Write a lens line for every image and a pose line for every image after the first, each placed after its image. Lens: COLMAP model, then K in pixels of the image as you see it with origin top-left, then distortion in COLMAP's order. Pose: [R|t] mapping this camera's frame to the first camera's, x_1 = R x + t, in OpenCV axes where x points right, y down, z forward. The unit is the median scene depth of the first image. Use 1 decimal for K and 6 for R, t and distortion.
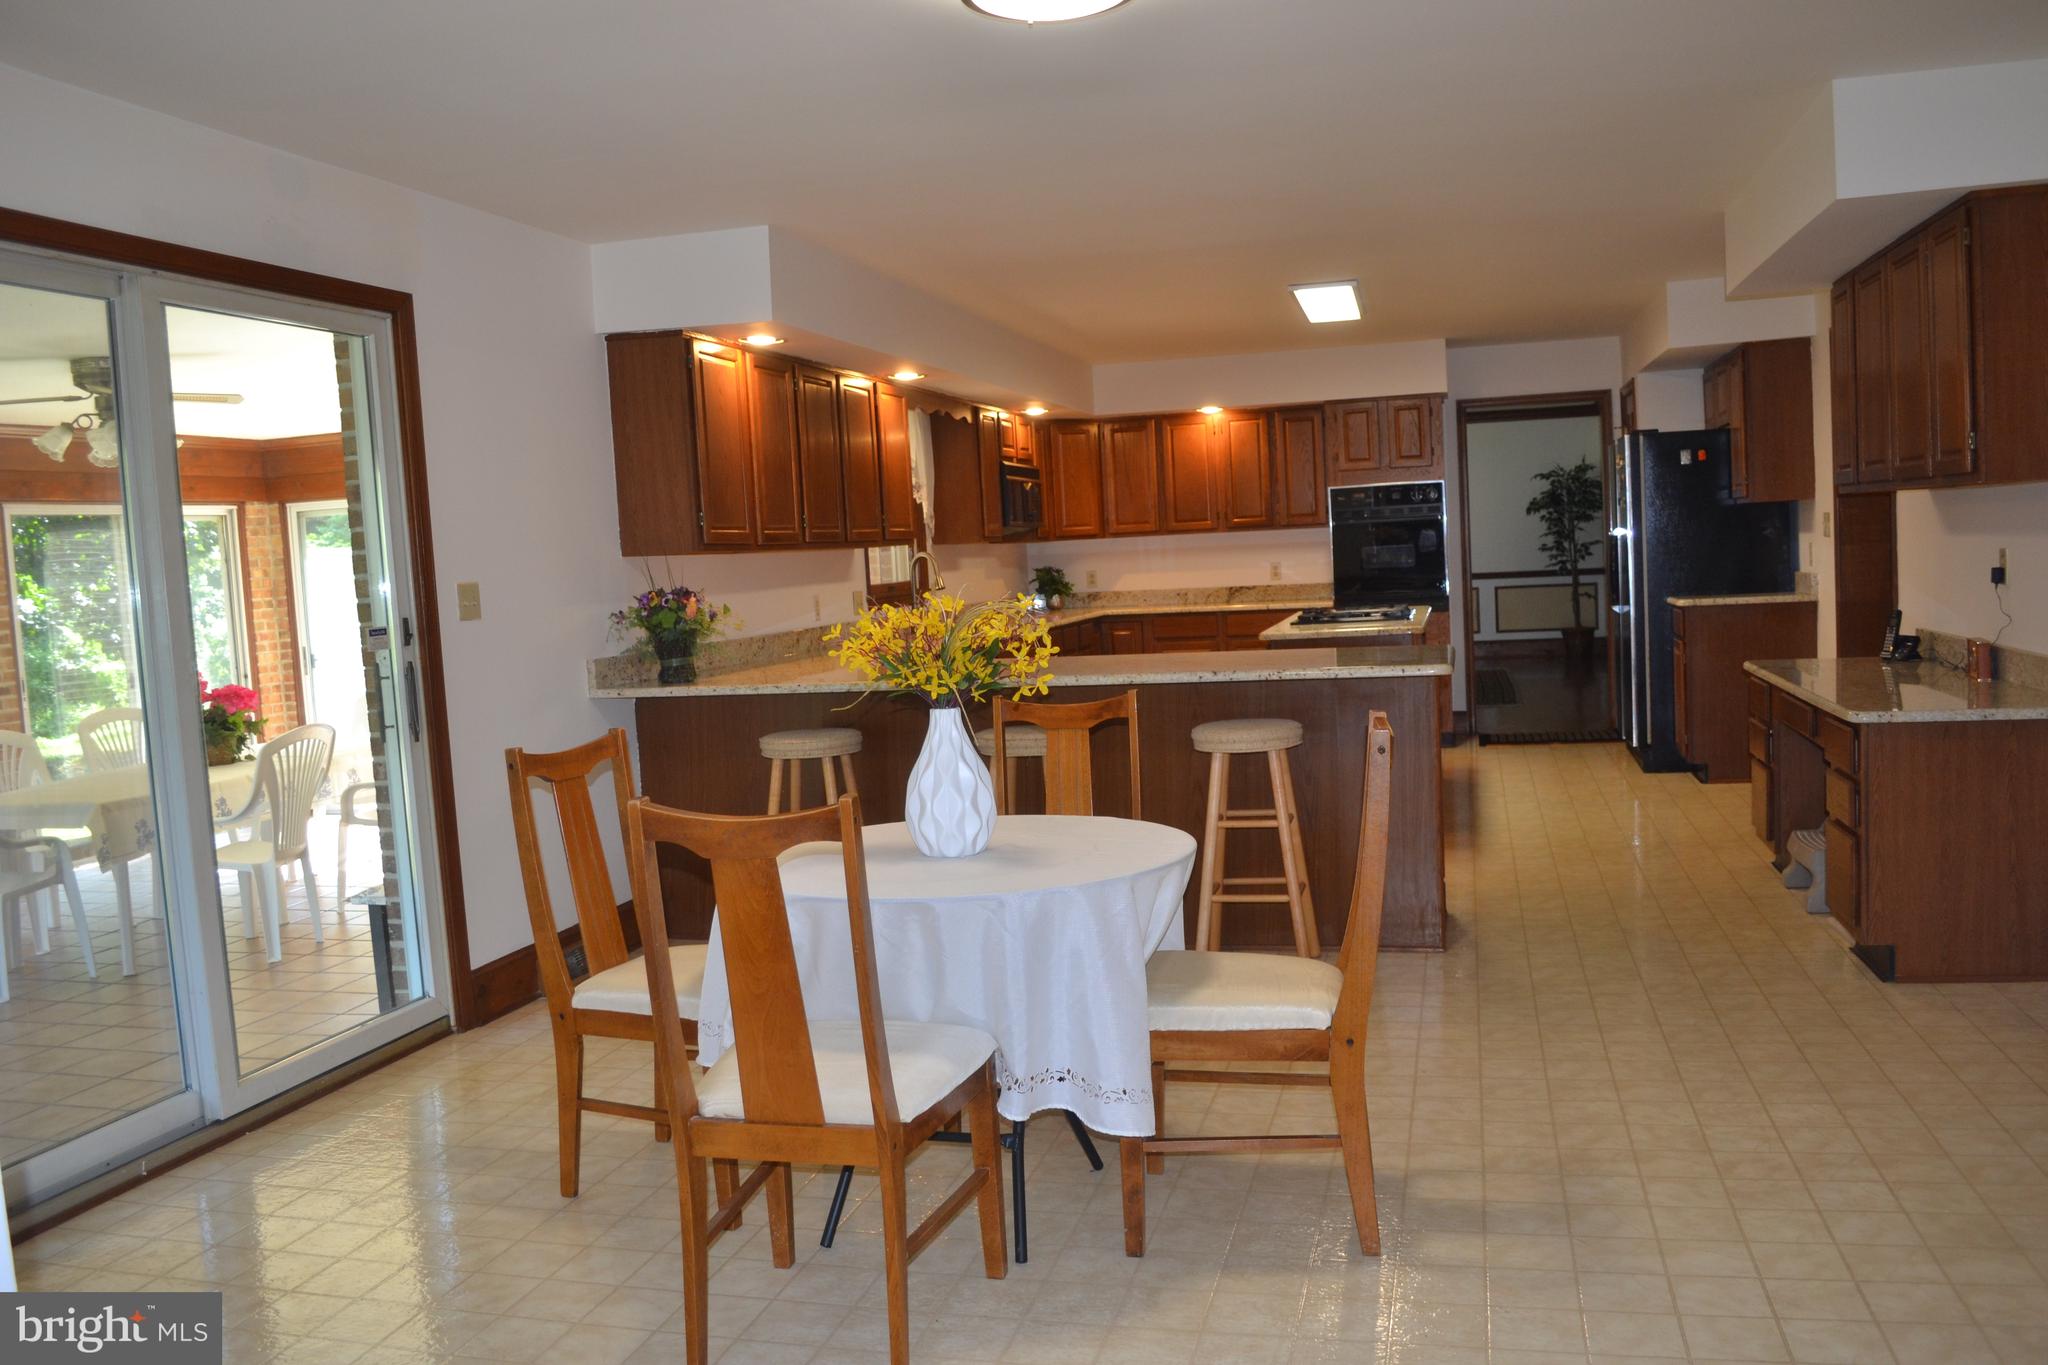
lens RADIAL K [[1610.3, 0, 1026.1], [0, 1610.3, 691.7], [0, 0, 1]] dist [-0.068341, -0.004001]
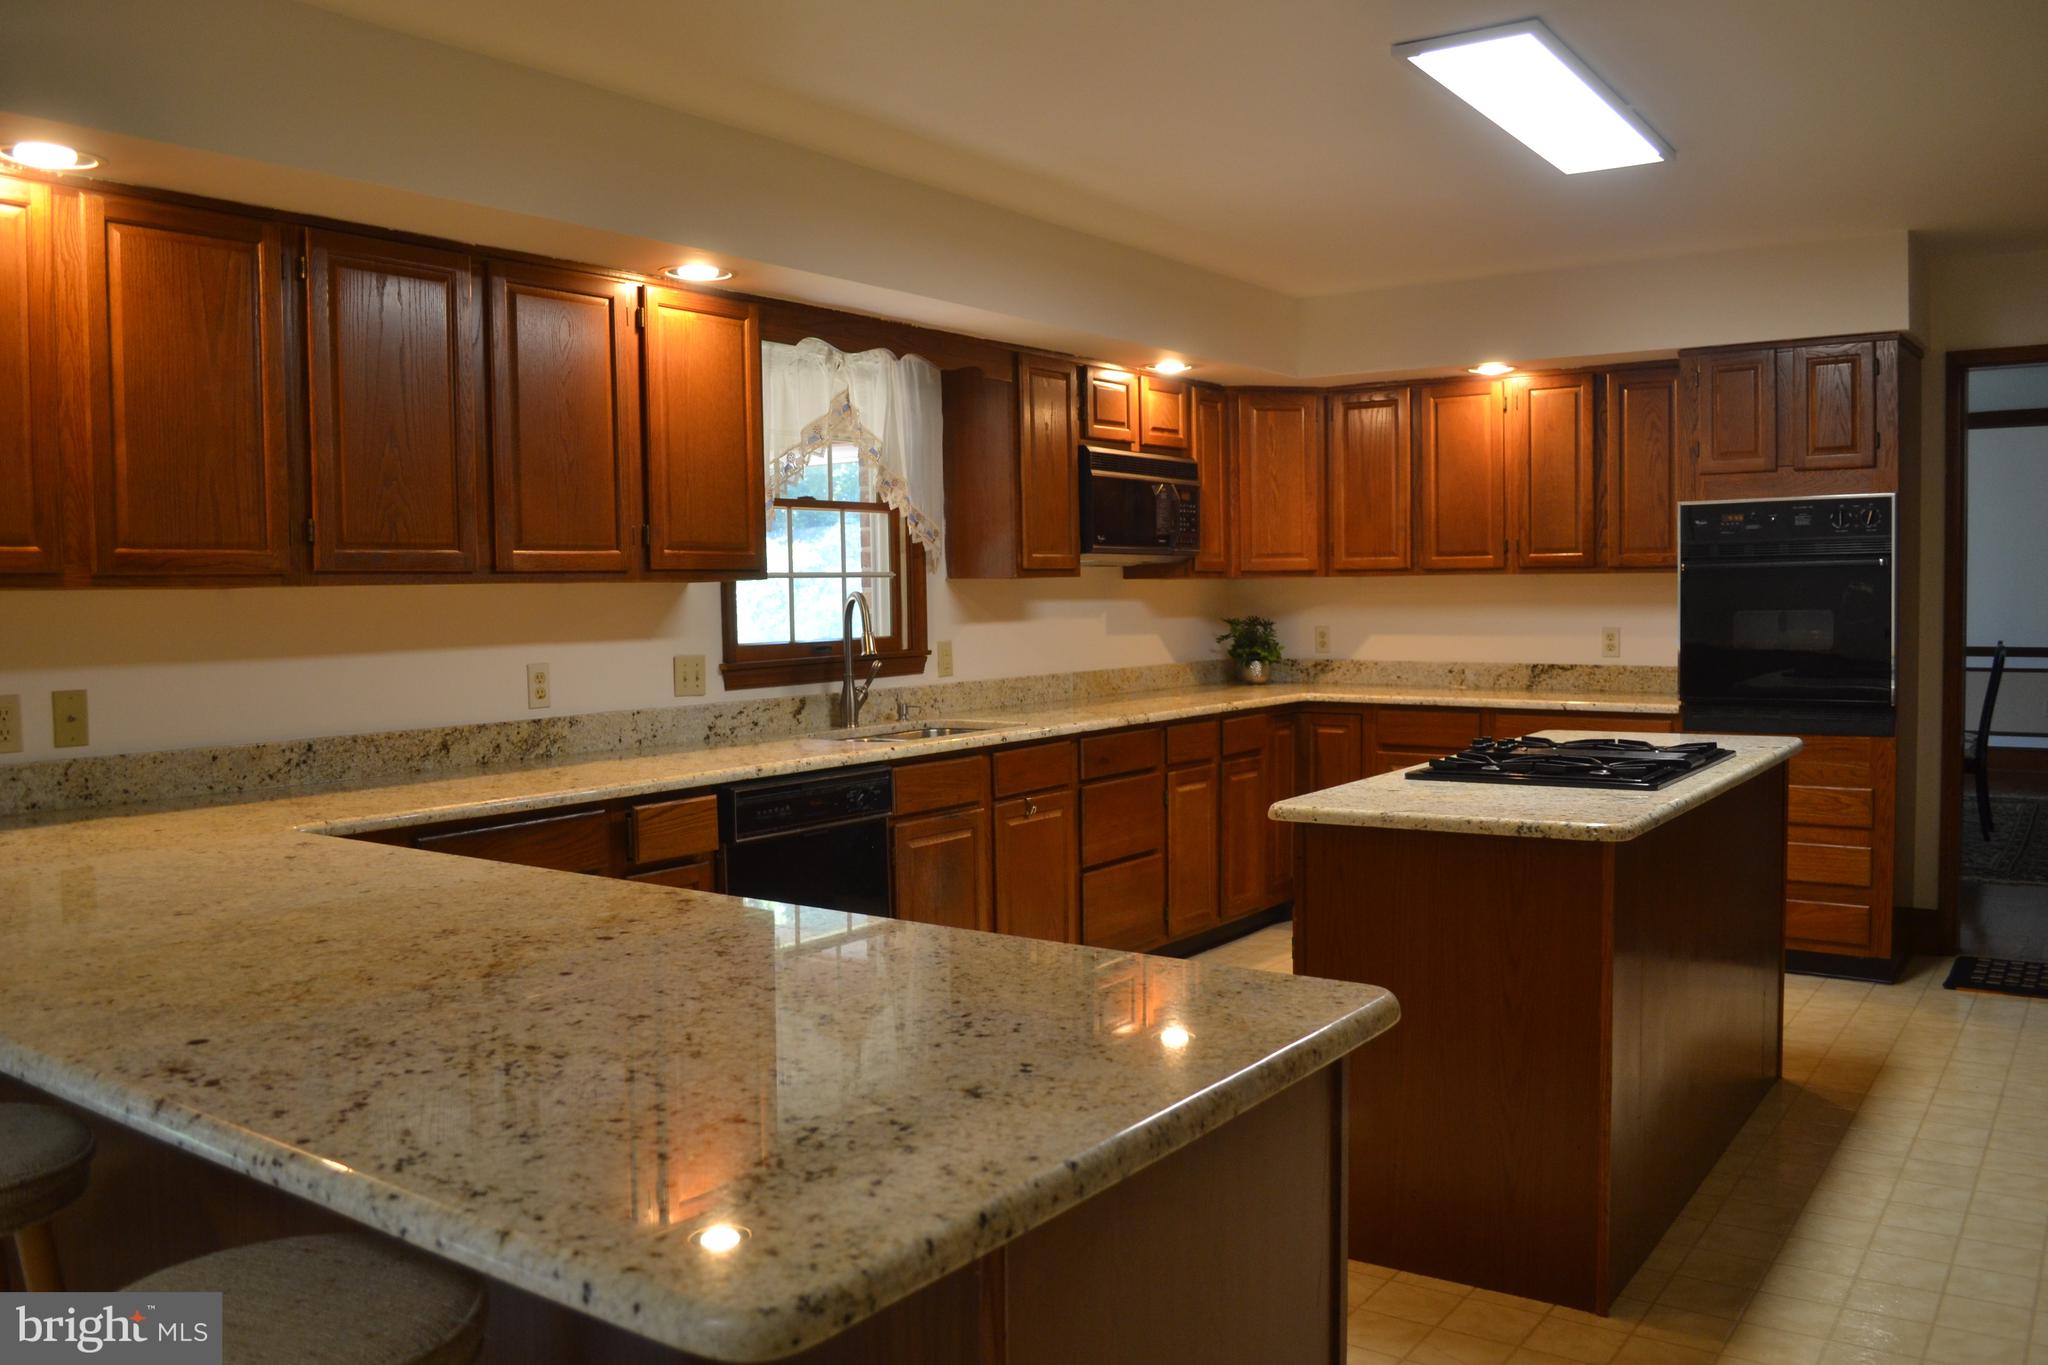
lens RADIAL K [[1610.3, 0, 1017.8], [0, 1610.3, 681.1], [0, 0, 1]] dist [-0.068341, -0.004001]
pose [[0.932653, 0.060656, -0.355639, 0.177364], [-0.066941, 0.997742, -0.005380, -0.047369], [0.354510, 0.028824, 0.934608, 0.407111]]
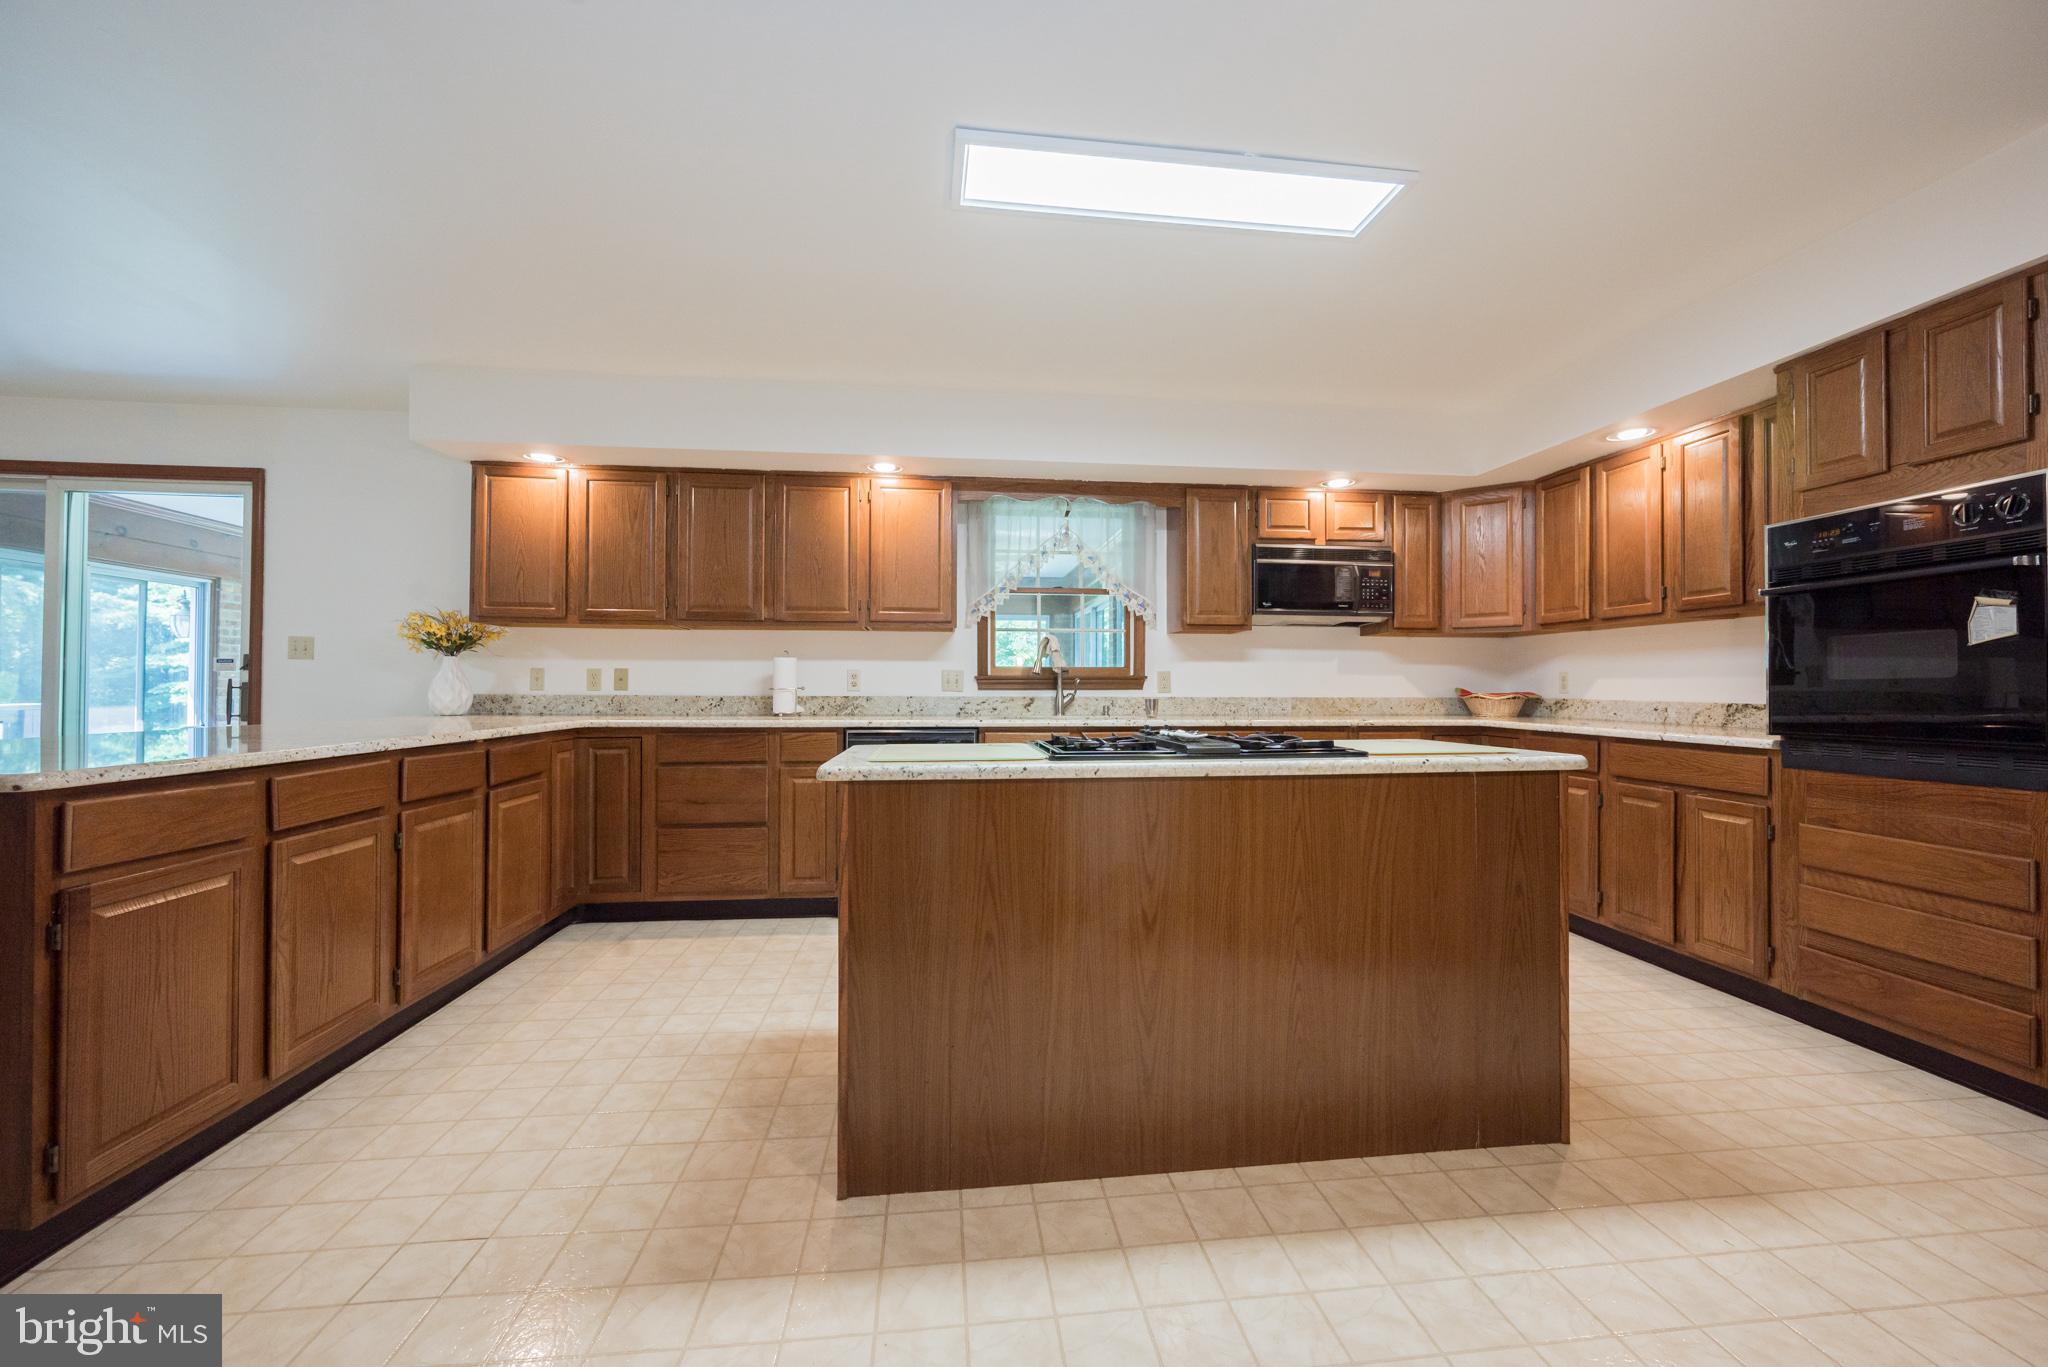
lens RADIAL K [[794.4, 0, 1037.1], [0, 794.4, 686.2], [0, 0, 1]] dist [0.002536, 0.000066]
pose [[0.374179, 0.055610, -0.925687, 0.350830], [-0.102965, 0.994520, 0.018125, -0.055069], [0.921622, 0.088532, 0.377855, 0.690913]]
